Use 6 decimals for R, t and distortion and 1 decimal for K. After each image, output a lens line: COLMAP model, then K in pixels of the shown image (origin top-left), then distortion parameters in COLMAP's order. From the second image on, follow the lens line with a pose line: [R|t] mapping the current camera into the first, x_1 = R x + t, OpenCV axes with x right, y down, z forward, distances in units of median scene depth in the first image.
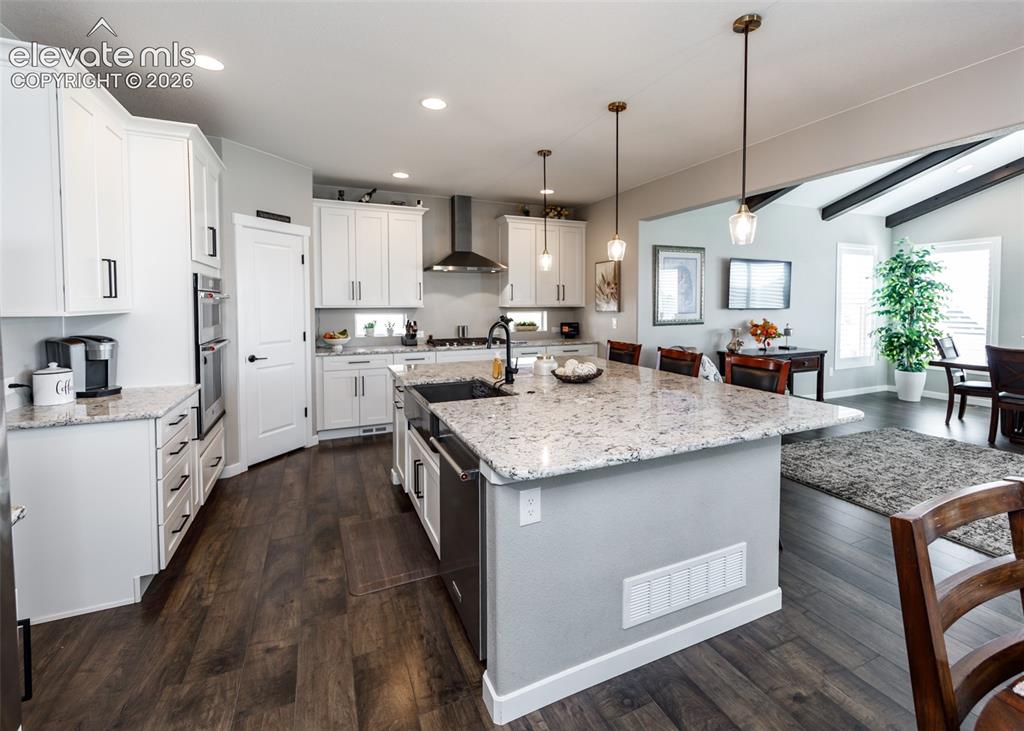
lens RADIAL K [[444.7, 0, 533.3], [0, 444.7, 319.9], [0, 0, 1]] dist [0.001283, 0.000911]
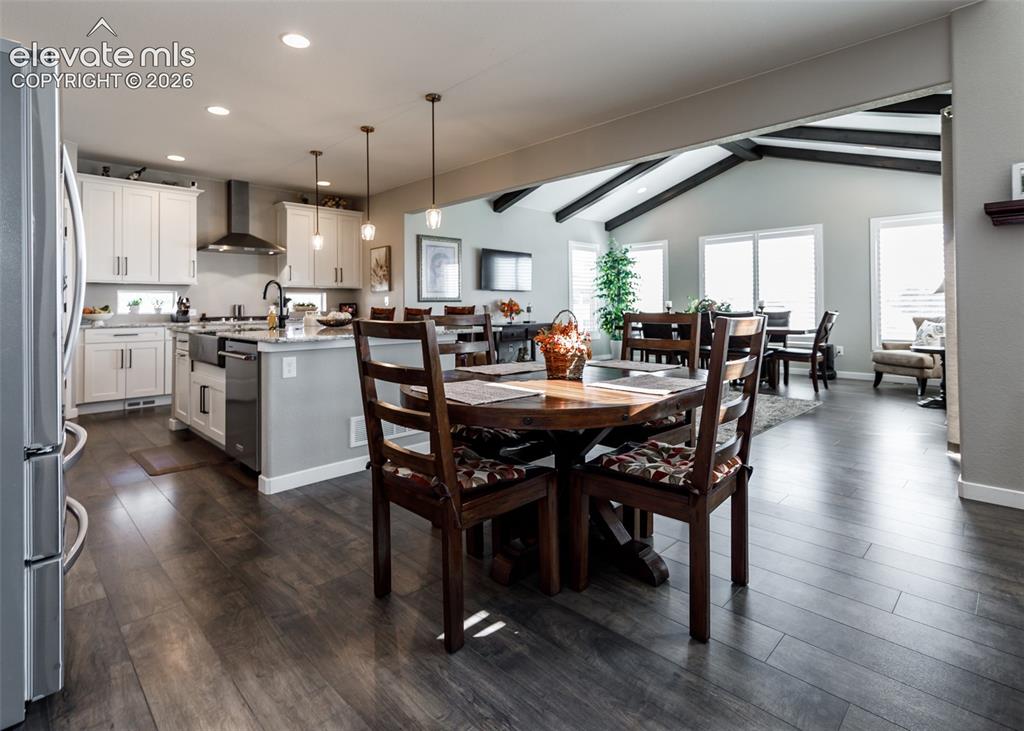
lens RADIAL K [[493.8, 0, 496.6], [0, 493.8, 304.2], [0, 0, 1]] dist [0.001726, 0.002075]
pose [[0.945232, -0.001914, 0.326395, 0.034341], [0.015815, 0.999077, -0.039941, 0.069538], [-0.326017, 0.042916, 0.944389, -0.292997]]
